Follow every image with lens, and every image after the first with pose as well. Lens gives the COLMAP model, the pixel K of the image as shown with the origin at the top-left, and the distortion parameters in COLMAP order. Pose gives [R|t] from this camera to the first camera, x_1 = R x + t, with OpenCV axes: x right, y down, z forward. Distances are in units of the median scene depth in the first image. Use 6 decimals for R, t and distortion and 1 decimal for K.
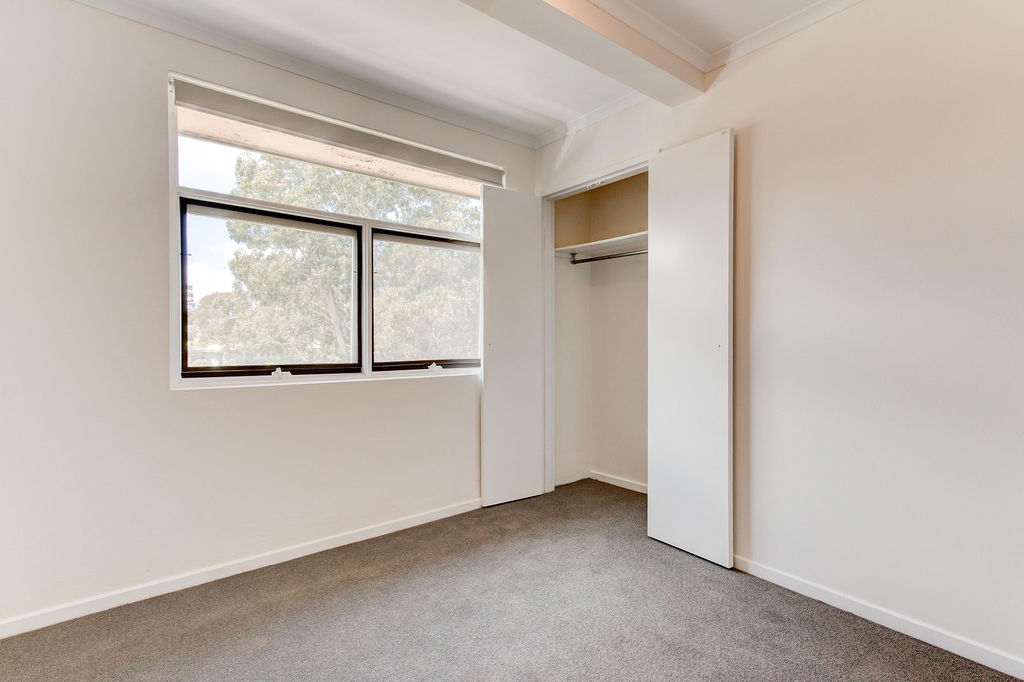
lens RADIAL K [[496.0, 0, 515.8], [0, 496.0, 340.3], [0, 0, 1]] dist [-0.003006, -0.000236]
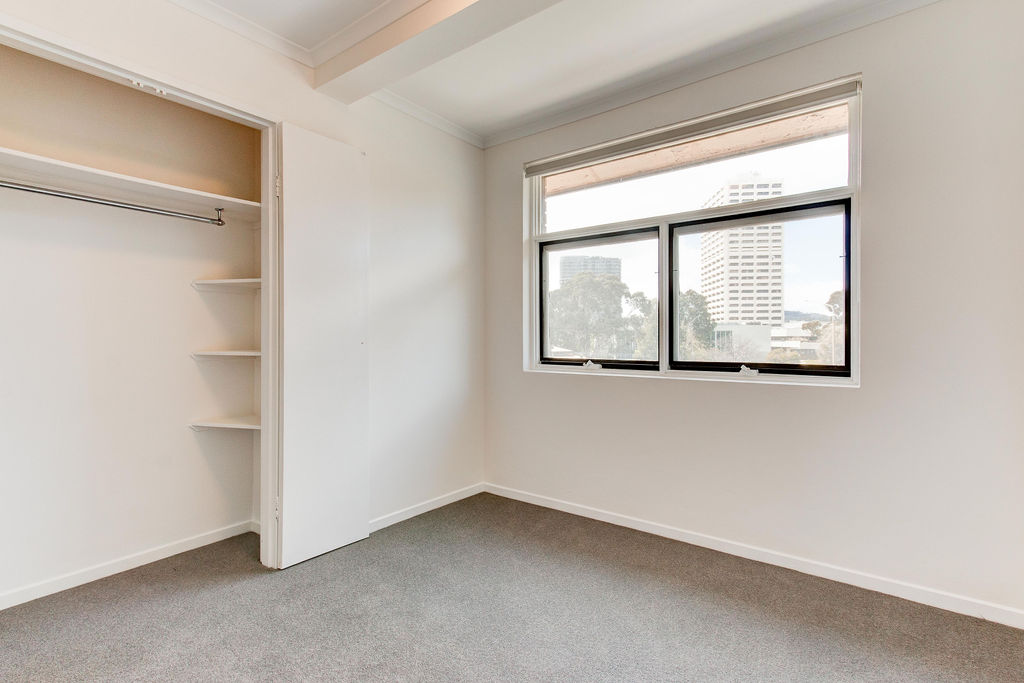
lens RADIAL K [[496.0, 0, 515.9], [0, 496.0, 339.7], [0, 0, 1]] dist [-0.003006, -0.000236]
pose [[0.246268, 0.002615, -0.969198, 0.599900], [0.001956, 0.999993, 0.003195, -0.001885], [0.969200, -0.002682, 0.246261, 0.465384]]
